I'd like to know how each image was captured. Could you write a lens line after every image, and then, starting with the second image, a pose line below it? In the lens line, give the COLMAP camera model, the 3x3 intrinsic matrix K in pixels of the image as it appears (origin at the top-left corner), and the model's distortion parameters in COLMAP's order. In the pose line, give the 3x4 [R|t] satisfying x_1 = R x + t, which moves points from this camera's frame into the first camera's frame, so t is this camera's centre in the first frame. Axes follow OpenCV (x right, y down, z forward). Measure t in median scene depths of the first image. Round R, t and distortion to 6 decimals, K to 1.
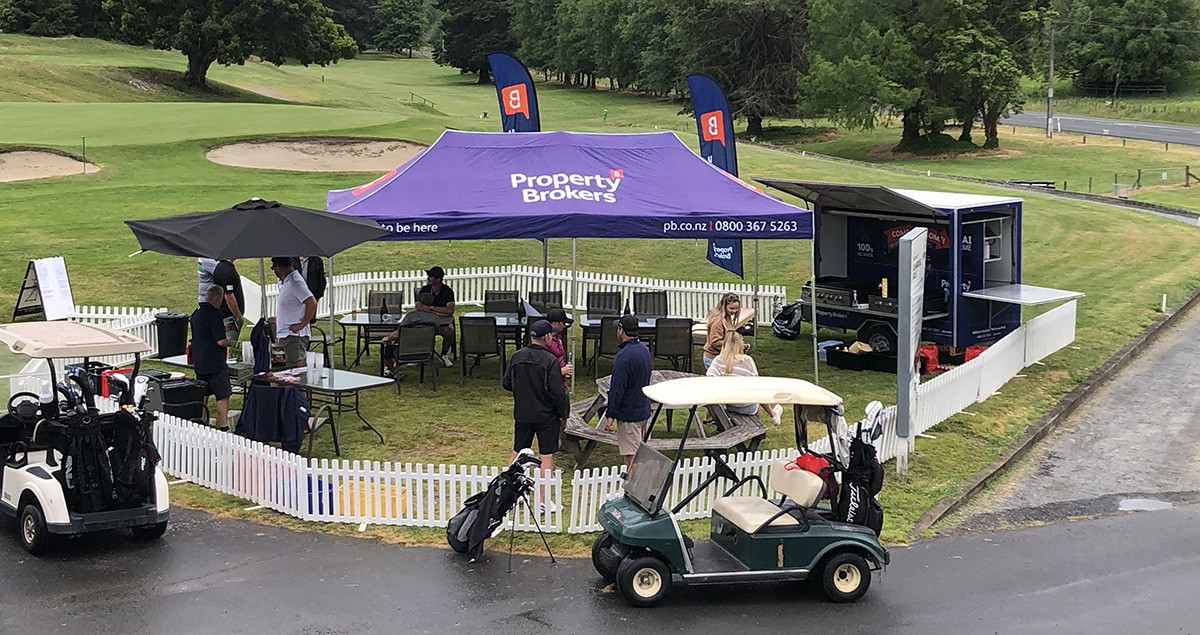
lens RADIAL K [[1801.1, 0, 600.3], [0, 1801.1, 315.1], [0, 0, 1]] dist [0.132825, 0.000000]
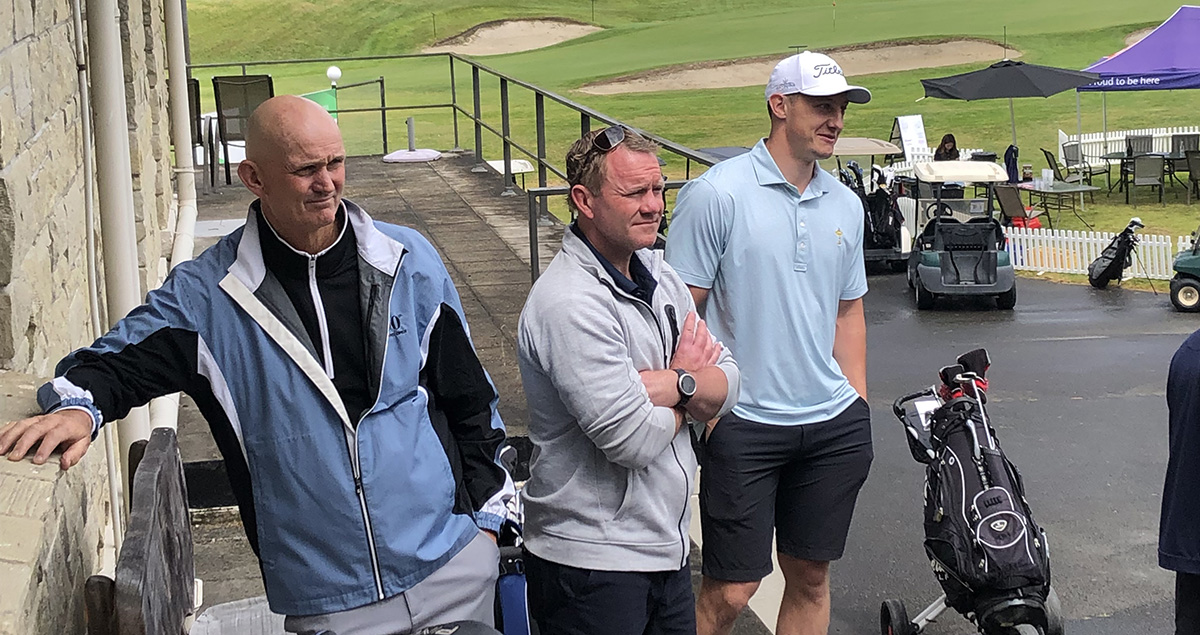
lens RADIAL K [[1714.4, 0, 599.7], [0, 1714.4, 318.0], [0, 0, 1]] dist [-0.263496, 0.000000]
pose [[0.869215, 0.027706, -0.493658, 0.197332], [0.010189, 0.997213, 0.073906, 0.039070], [0.494330, -0.069270, 0.866510, -0.321450]]
